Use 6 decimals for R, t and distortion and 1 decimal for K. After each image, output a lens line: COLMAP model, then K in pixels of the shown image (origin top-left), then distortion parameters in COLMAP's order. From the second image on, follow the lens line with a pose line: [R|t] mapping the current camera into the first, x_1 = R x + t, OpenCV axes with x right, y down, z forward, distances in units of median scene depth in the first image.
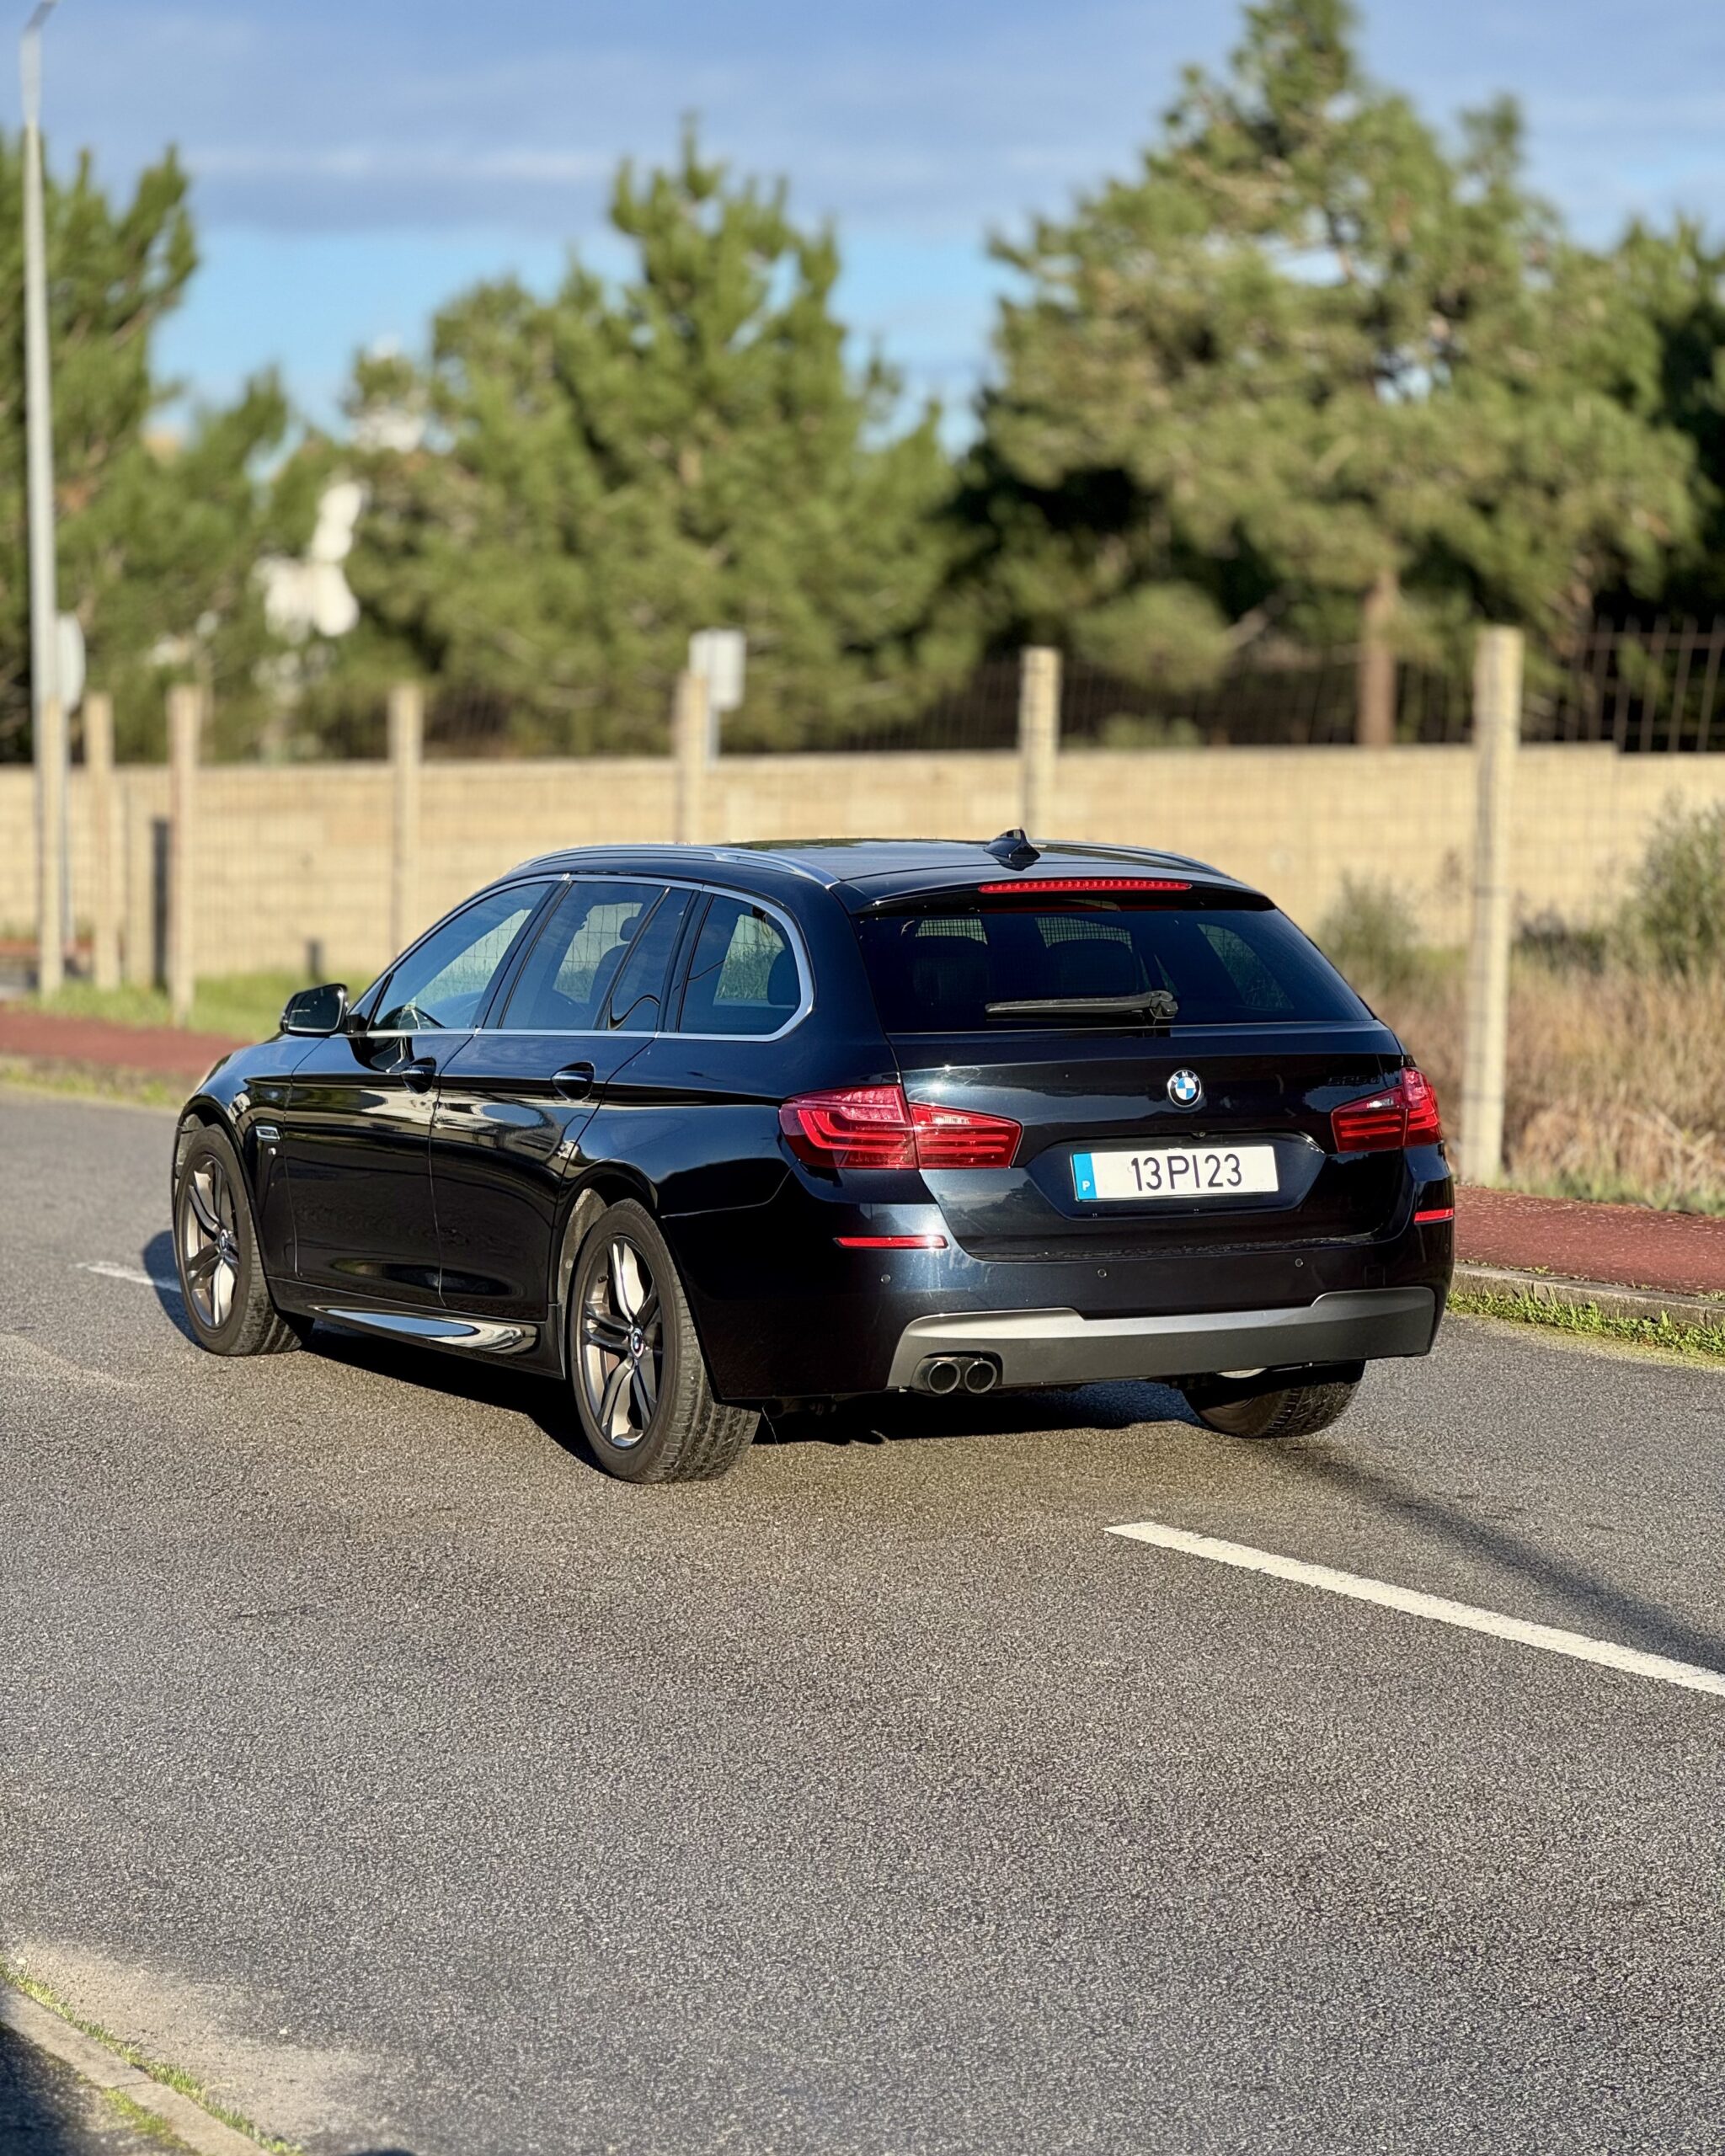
lens RADIAL K [[5254.1, 0, 861.1], [0, 5254.1, 1151.6], [0, 0, 1]] dist [-0.368430, 12.172872]
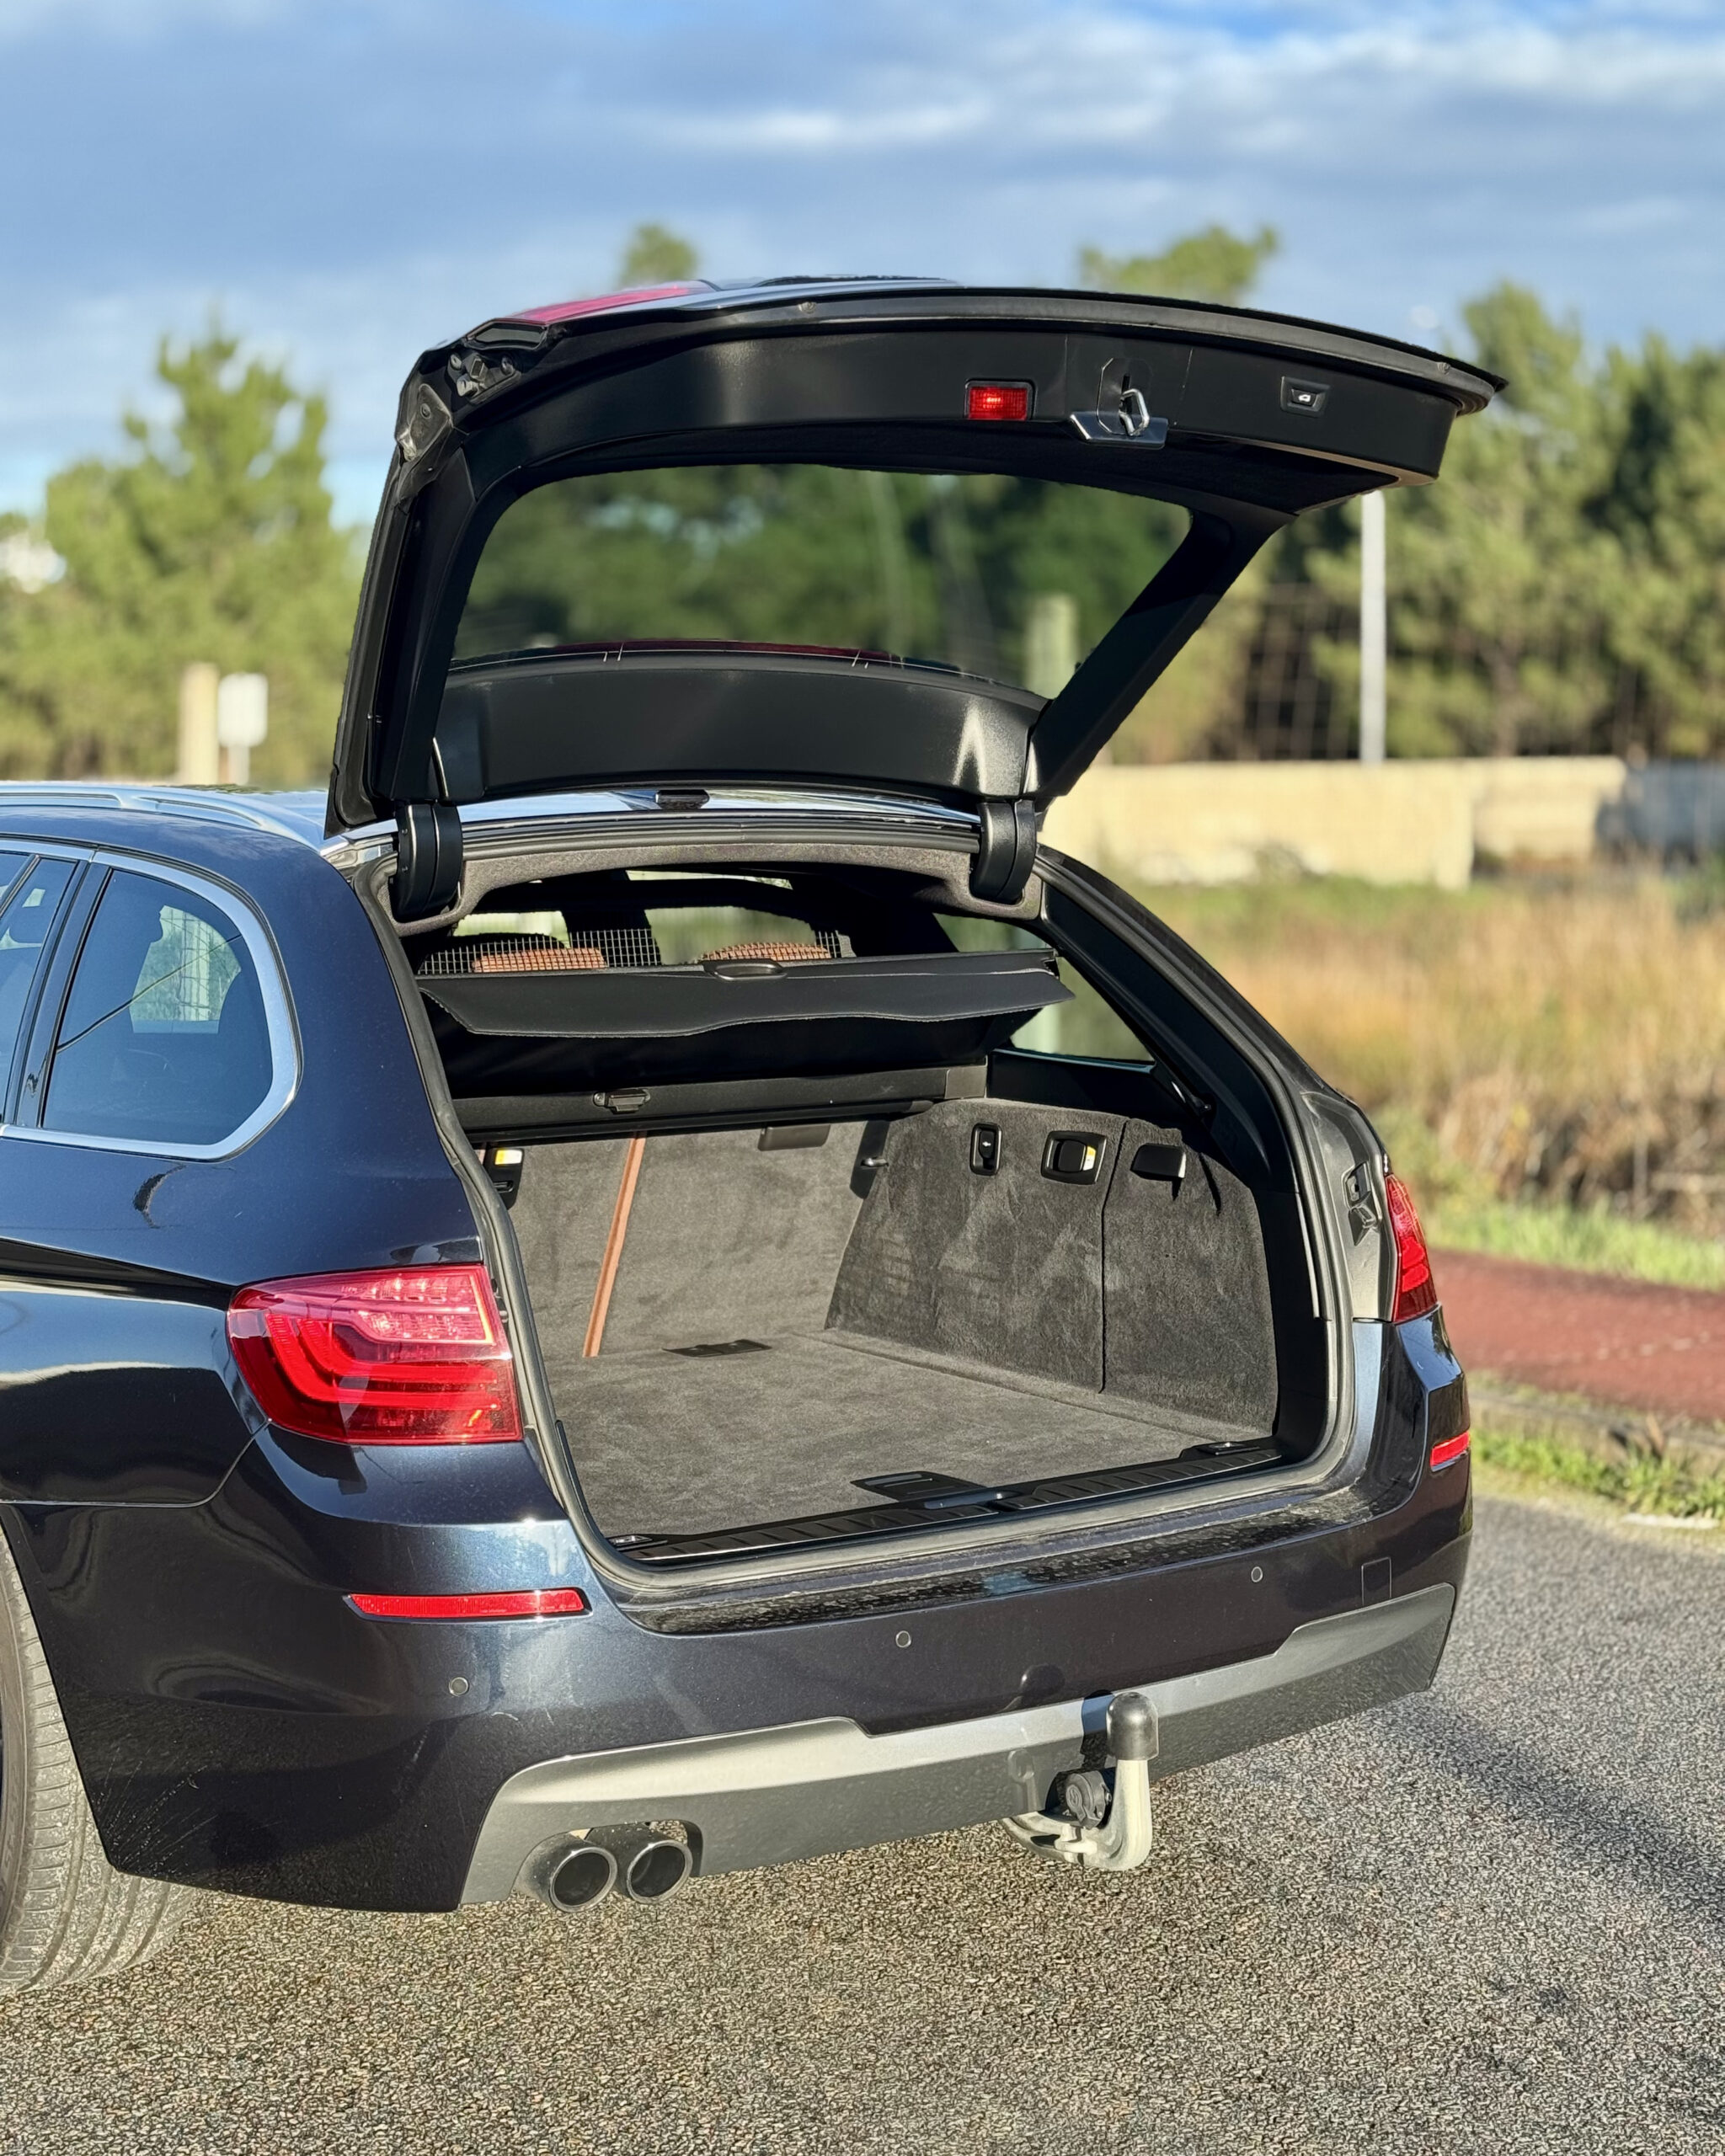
lens RADIAL K [[3175.6, 0, 862.5], [0, 3175.6, 1078.0], [0, 0, 1]] dist [0.102226, -0.002509]
pose [[0.987499, -0.011141, 0.157231, -0.003674], [0.009322, 0.999881, 0.012300, -0.032036], [-0.157349, -0.010681, 0.987485, 0.690680]]
